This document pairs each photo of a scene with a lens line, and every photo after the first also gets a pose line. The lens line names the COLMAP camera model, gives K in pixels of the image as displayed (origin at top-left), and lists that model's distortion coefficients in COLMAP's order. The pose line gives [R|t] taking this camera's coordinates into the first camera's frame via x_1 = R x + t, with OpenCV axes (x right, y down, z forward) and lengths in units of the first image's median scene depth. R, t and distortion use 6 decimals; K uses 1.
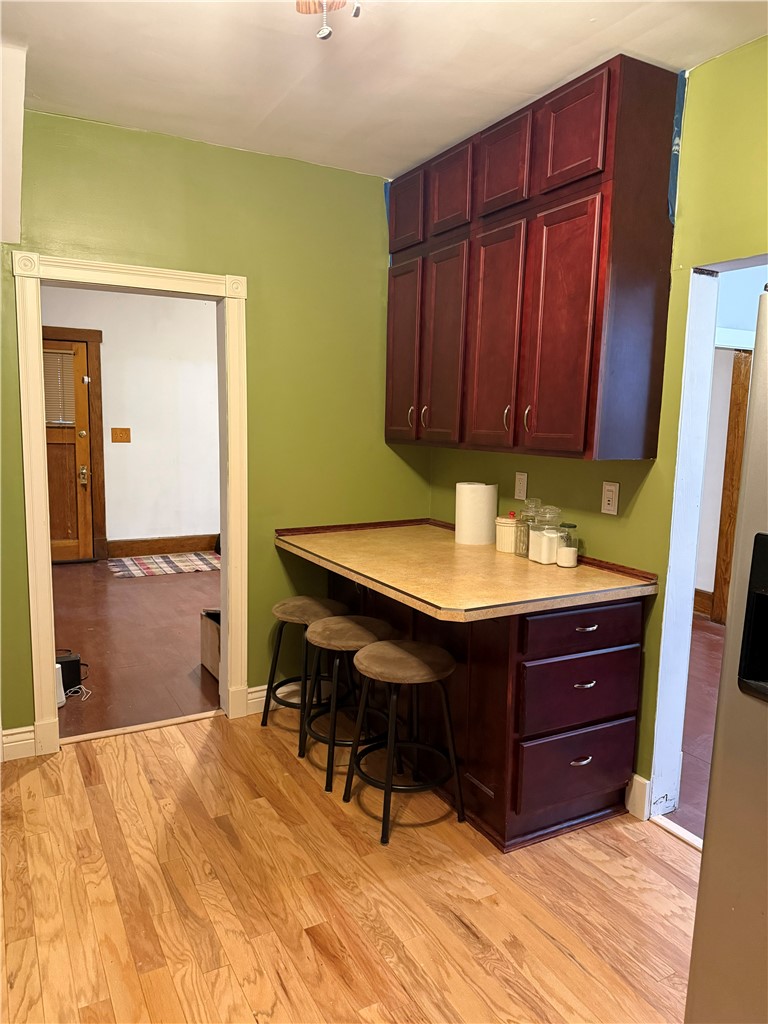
lens RADIAL K [[726.4, 0, 385.5], [0, 726.4, 513.9], [0, 0, 1]] dist [0.021516, -0.025599]
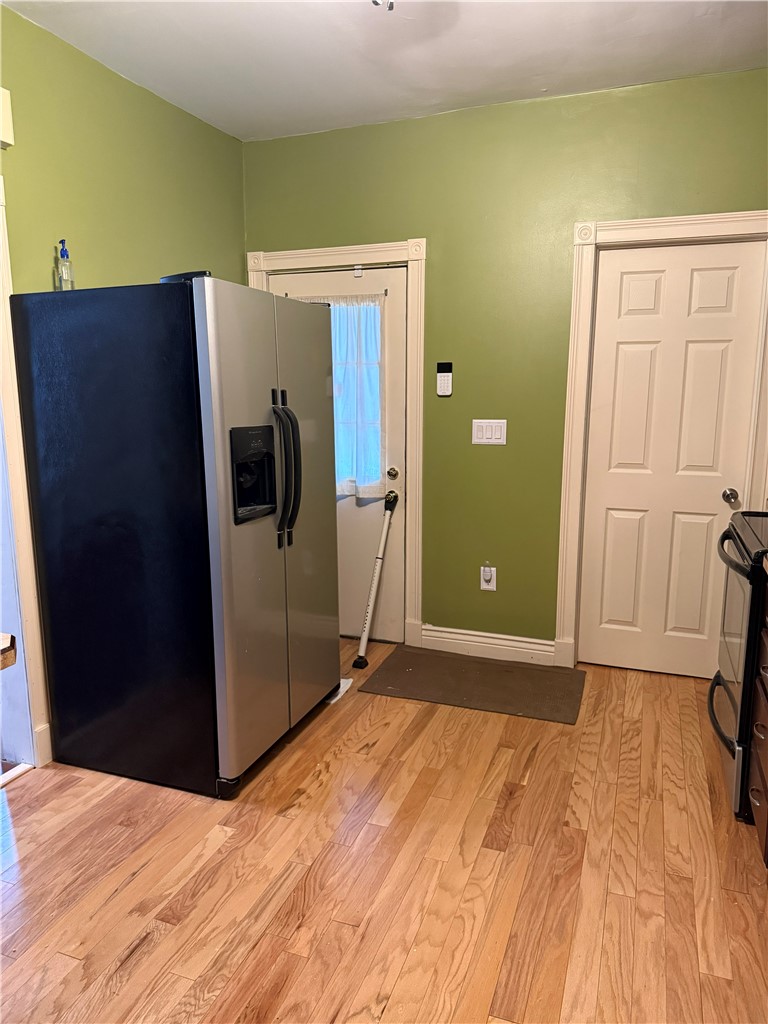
lens RADIAL K [[718.9, 0, 384.0], [0, 718.9, 516.7], [0, 0, 1]] dist [0.086994, -0.118890]
pose [[-0.656847, -0.157768, 0.737334, -0.590586], [0.089079, 0.954781, 0.283651, -0.131989], [-0.748743, 0.251996, -0.613091, 1.089810]]
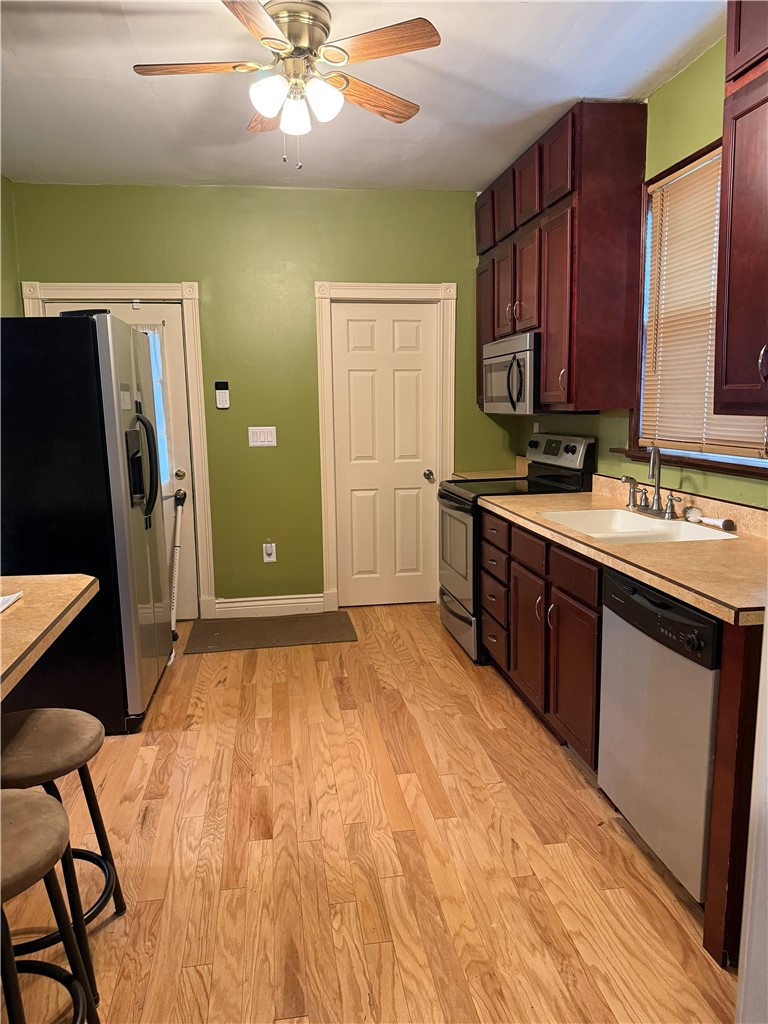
lens RADIAL K [[707.4, 0, 383.3], [0, 707.4, 516.2], [0, 0, 1]] dist [0.128818, -0.229211]
pose [[-0.940033, -0.062839, 0.335246, -0.550528], [0.038825, 0.956781, 0.288205, -0.187017], [-0.338868, 0.283938, -0.896966, 1.624042]]
